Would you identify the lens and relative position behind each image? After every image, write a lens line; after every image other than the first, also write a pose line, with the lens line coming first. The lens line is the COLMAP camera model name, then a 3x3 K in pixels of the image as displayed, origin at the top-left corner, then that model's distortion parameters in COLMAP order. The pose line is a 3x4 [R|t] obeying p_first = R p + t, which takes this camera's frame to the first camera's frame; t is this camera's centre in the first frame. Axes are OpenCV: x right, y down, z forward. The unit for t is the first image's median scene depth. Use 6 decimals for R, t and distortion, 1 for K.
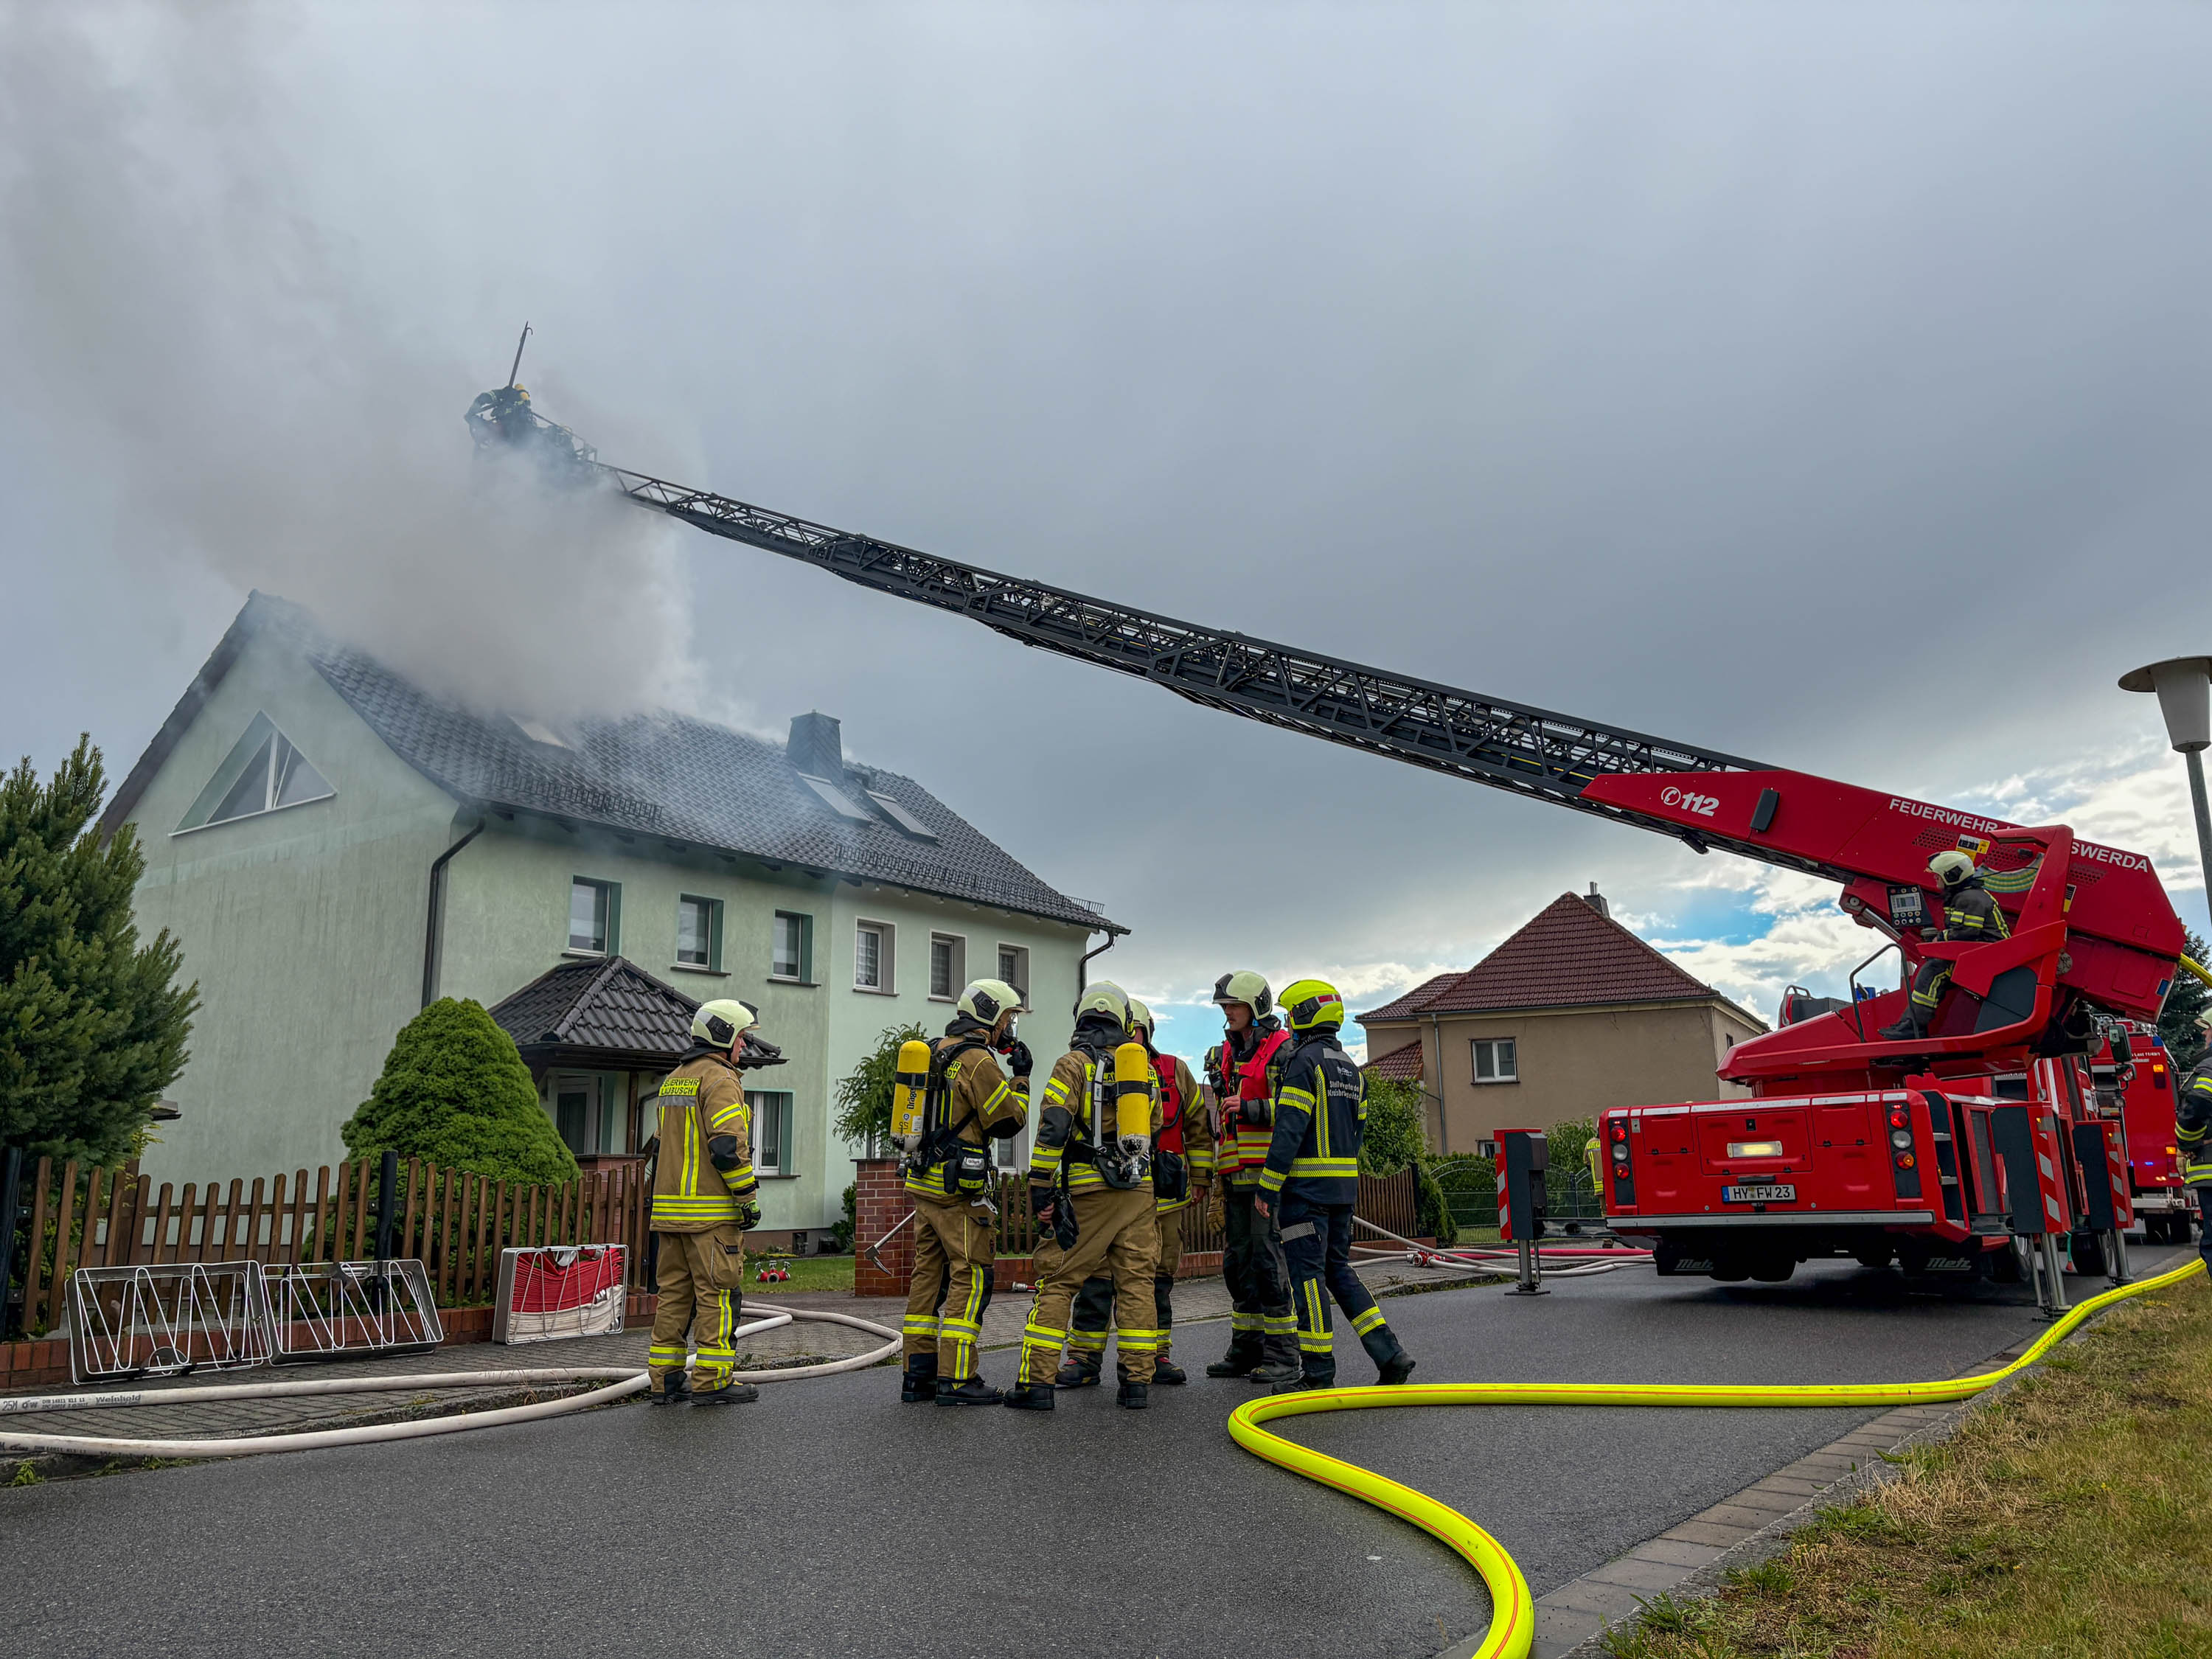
lens RADIAL K [[1622.1, 0, 1094.0], [0, 1622.1, 839.1], [0, 0, 1]] dist [0.040901, -0.037666]
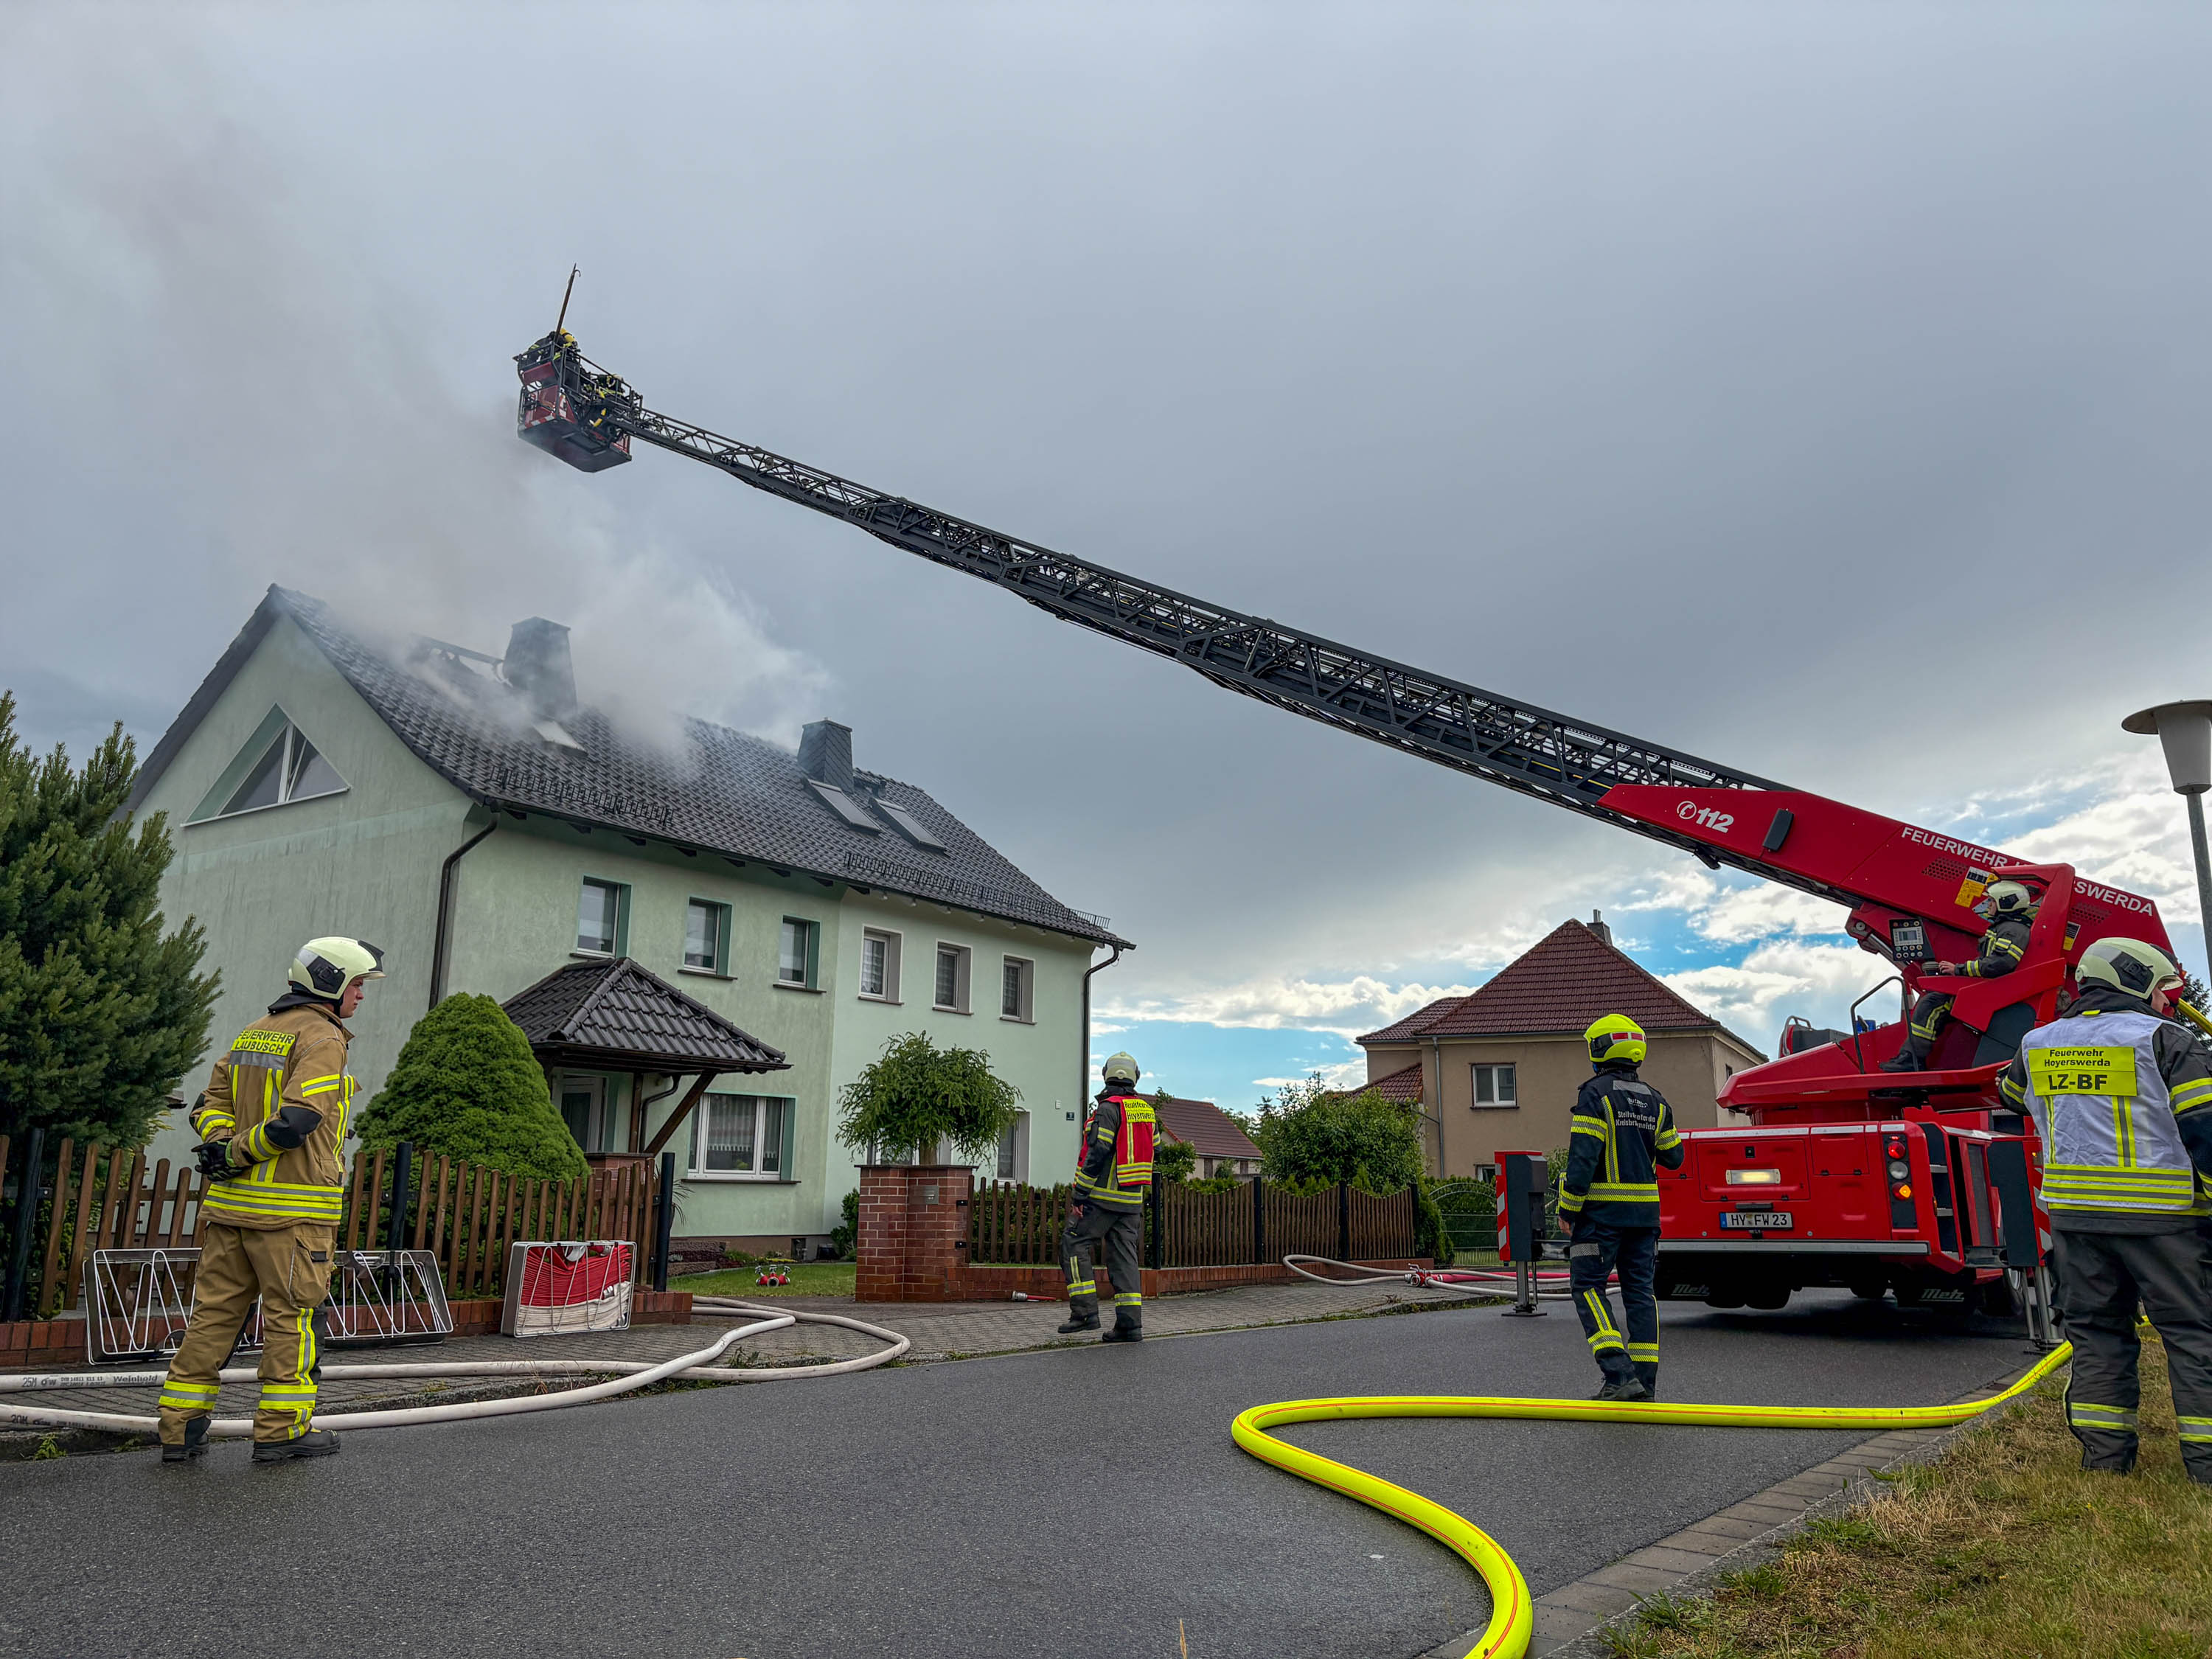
lens RADIAL K [[1622.1, 0, 1102.2], [0, 1622.1, 842.9], [0, 0, 1]] dist [0.040901, -0.037666]
pose [[0.999661, 0.025939, 0.002189, -0.005057], [-0.025923, 0.999639, -0.007005, 0.001222], [-0.002370, 0.006946, 0.999973, -0.009590]]
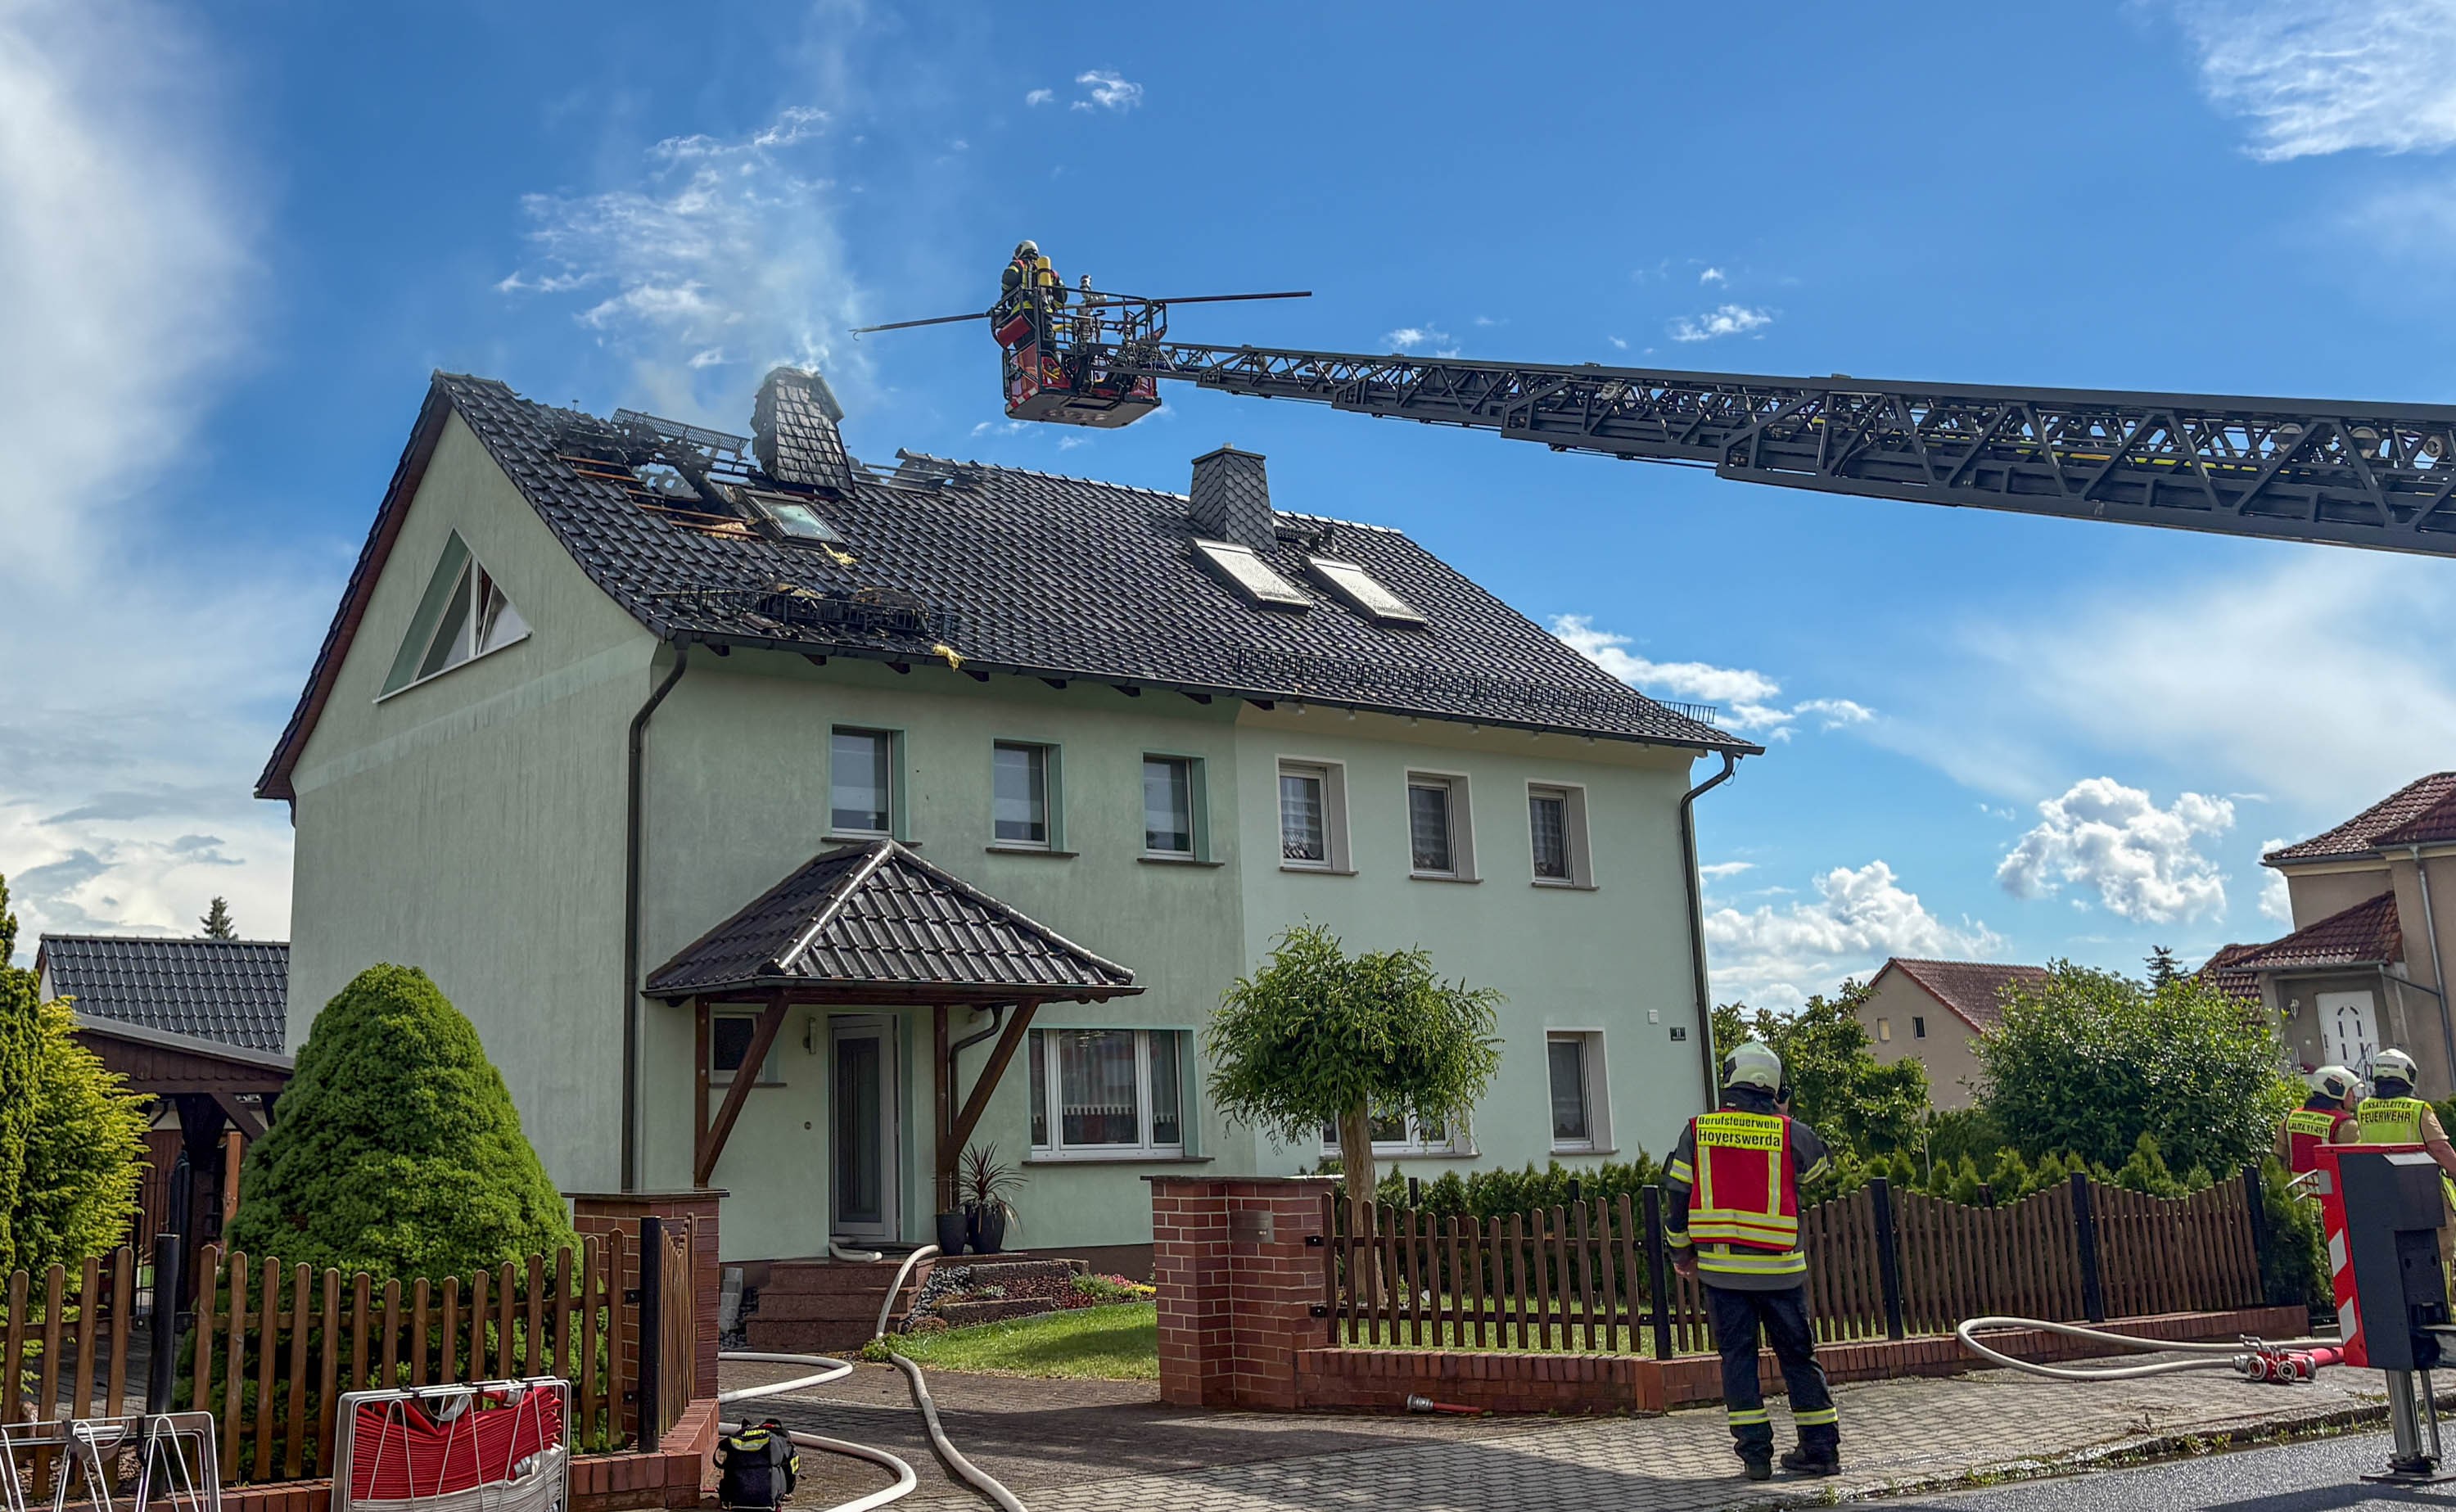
lens RADIAL K [[2305.9, 0, 931.9], [0, 2305.9, 573.3], [0, 0, 1]] dist [0.023106, 0.000000]
pose [[0.927170, -0.085738, -0.364697, 0.152163], [0.078910, 0.996315, -0.033614, -0.010301], [0.366235, 0.002387, 0.930519, 0.201838]]
